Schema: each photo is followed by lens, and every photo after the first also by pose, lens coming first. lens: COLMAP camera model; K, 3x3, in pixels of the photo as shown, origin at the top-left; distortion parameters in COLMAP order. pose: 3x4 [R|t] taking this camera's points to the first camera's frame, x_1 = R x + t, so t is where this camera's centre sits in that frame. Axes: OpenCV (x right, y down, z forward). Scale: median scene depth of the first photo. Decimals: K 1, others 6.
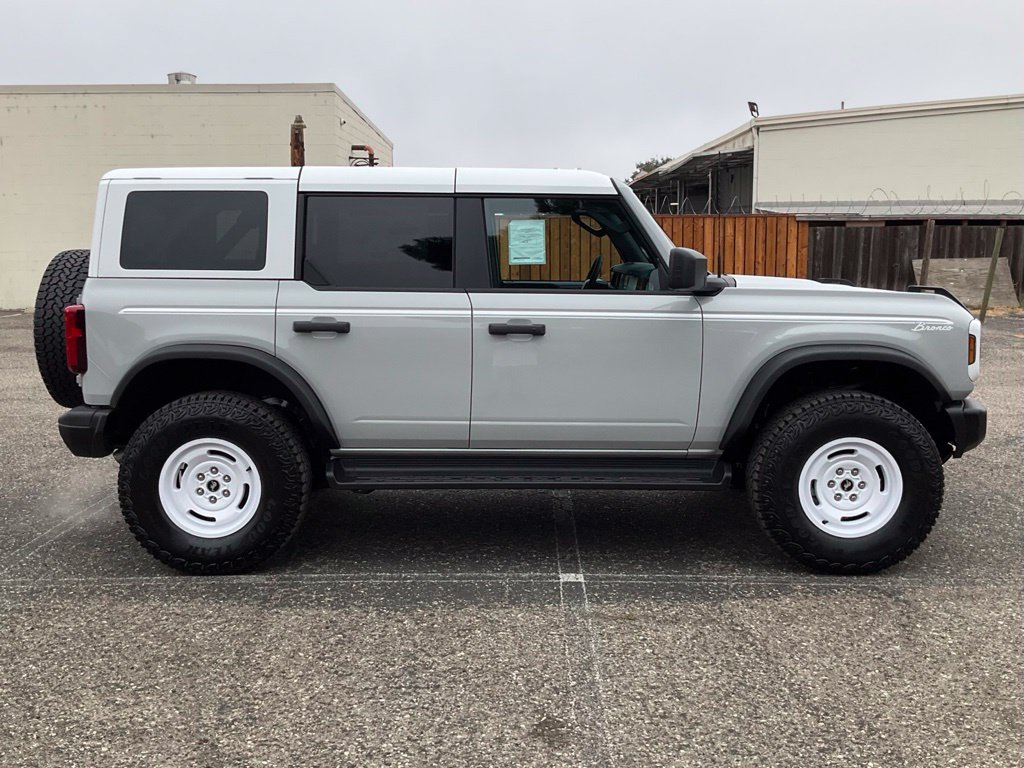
lens RADIAL K [[1109.2, 0, 511.0], [0, 1109.2, 378.7], [0, 0, 1]] dist [0.120157, -0.308177]
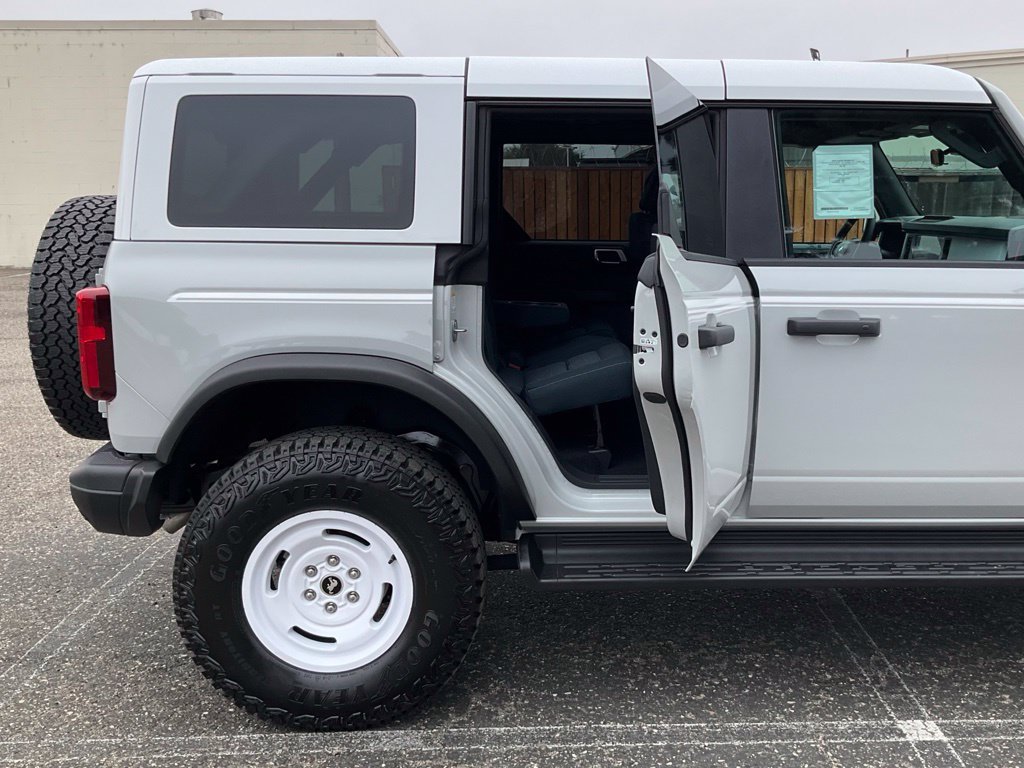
lens RADIAL K [[1058.2, 0, 572.1], [0, 1058.2, 379.4], [0, 0, 1]] dist [0.081836, -0.178859]
pose [[0.998856, -0.004587, 0.047602, -0.161336], [0.002337, 0.998882, 0.047208, -0.042608], [-0.047765, -0.047042, 0.997750, 0.418279]]
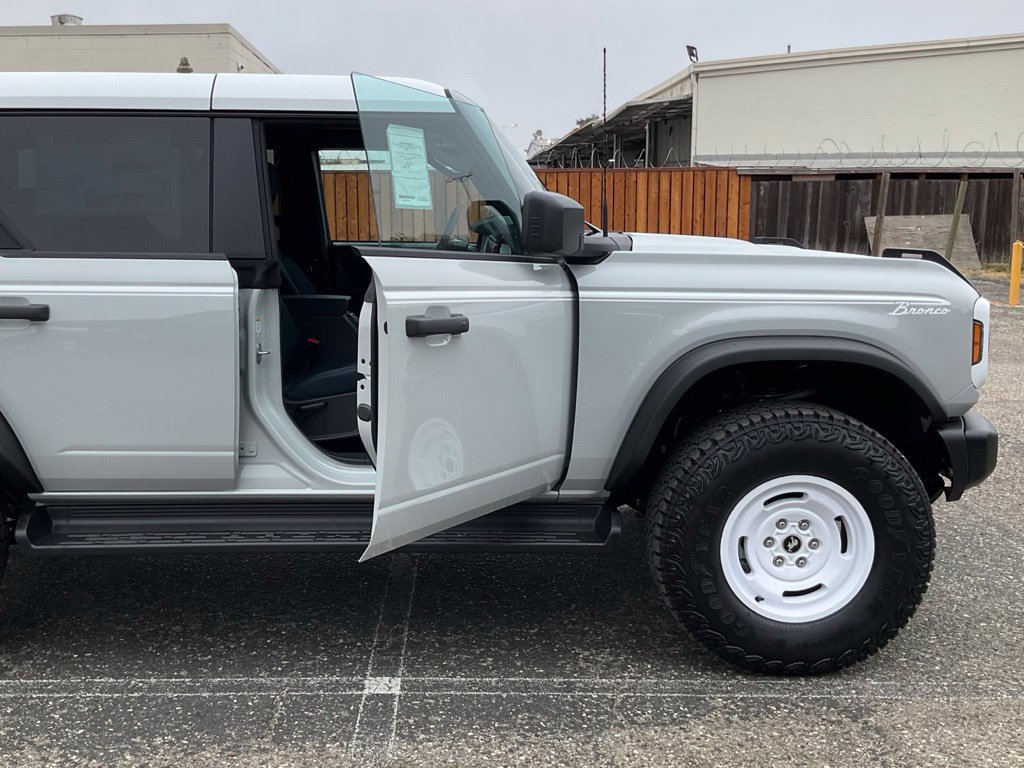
lens RADIAL K [[1115.9, 0, 460.4], [0, 1115.9, 370.4], [0, 0, 1]] dist [0.115832, -0.299444]
pose [[0.999982, -0.003756, 0.004617, 0.096333], [0.003632, 0.999640, 0.026568, -0.028048], [-0.004715, -0.026551, 0.999636, 0.320219]]
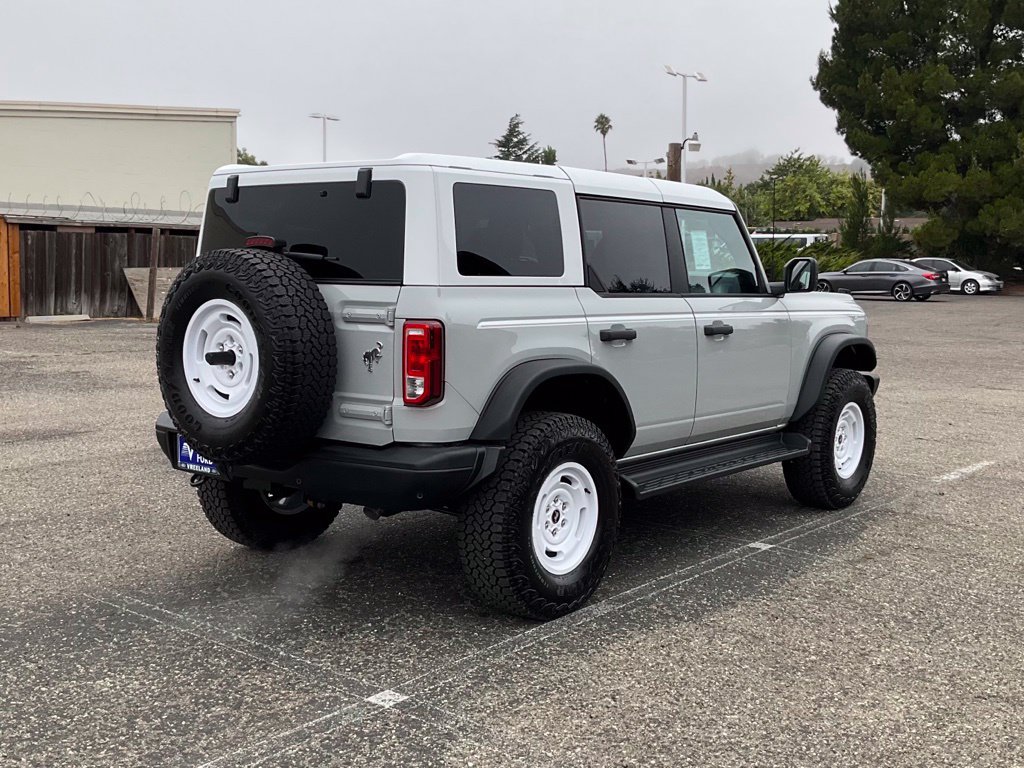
lens RADIAL K [[1183.7, 0, 514.8], [0, 1183.7, 382.6], [0, 0, 1]] dist [0.078997, -0.034499]
pose [[0.606254, -0.069124, 0.792261, -1.023292], [0.077941, 0.996584, 0.027308, -0.039551], [-0.791442, 0.045194, 0.609571, 0.437059]]
